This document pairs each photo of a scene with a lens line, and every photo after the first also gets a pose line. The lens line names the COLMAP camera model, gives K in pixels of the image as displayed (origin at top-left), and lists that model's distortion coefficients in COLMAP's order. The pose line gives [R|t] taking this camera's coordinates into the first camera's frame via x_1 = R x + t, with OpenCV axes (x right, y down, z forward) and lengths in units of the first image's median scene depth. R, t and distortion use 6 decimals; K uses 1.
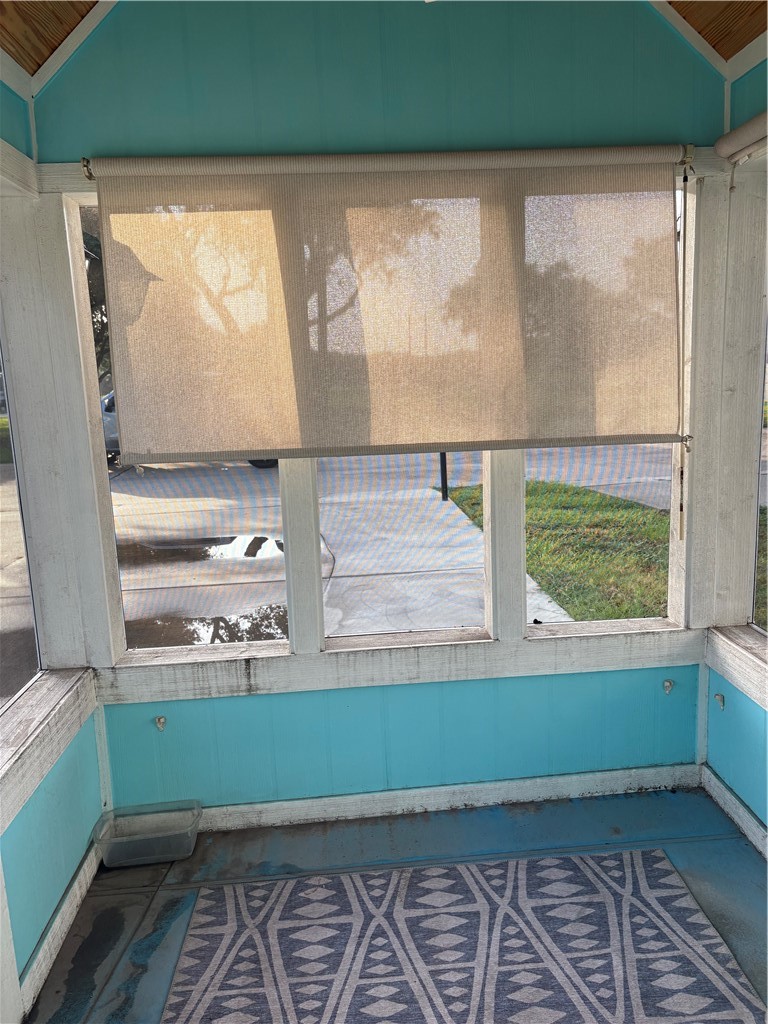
lens RADIAL K [[776.0, 0, 384.0], [0, 776.0, 512.0], [0, 0, 1]] dist [0.056398, -0.088557]
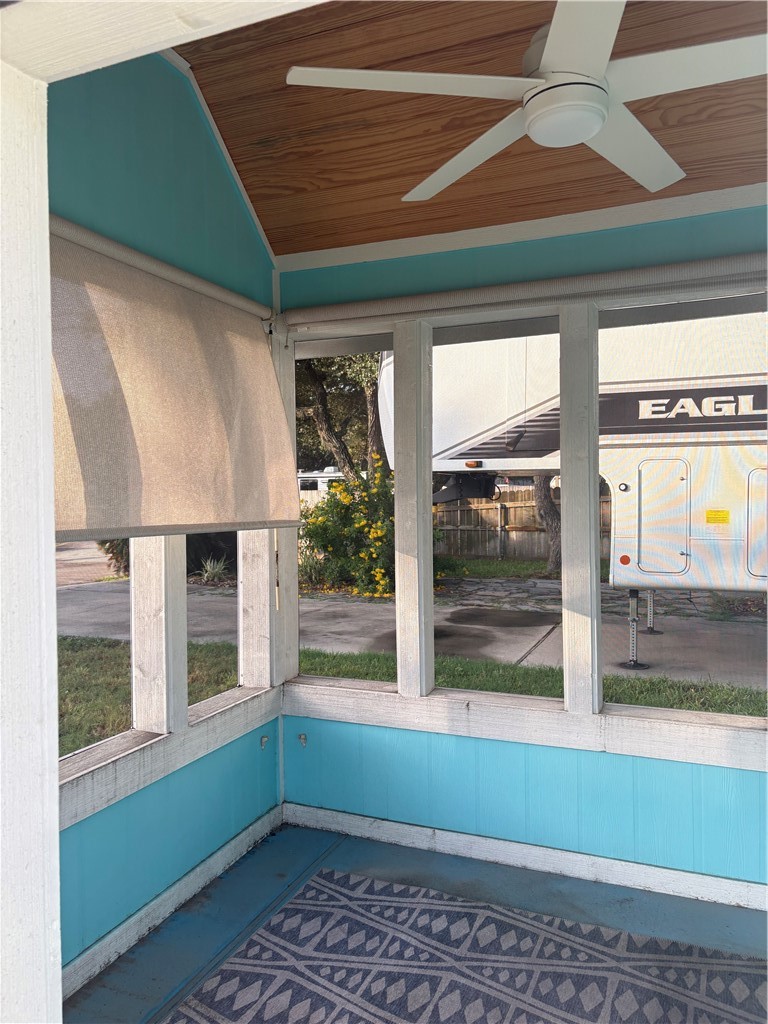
lens RADIAL K [[776.0, 0, 384.0], [0, 776.0, 512.0], [0, 0, 1]] dist [0.056398, -0.088557]
pose [[0.422051, 0.029828, 0.906081, -0.724927], [0.138549, 0.985596, -0.096982, 0.025936], [-0.895922, 0.166468, 0.411839, 0.346877]]
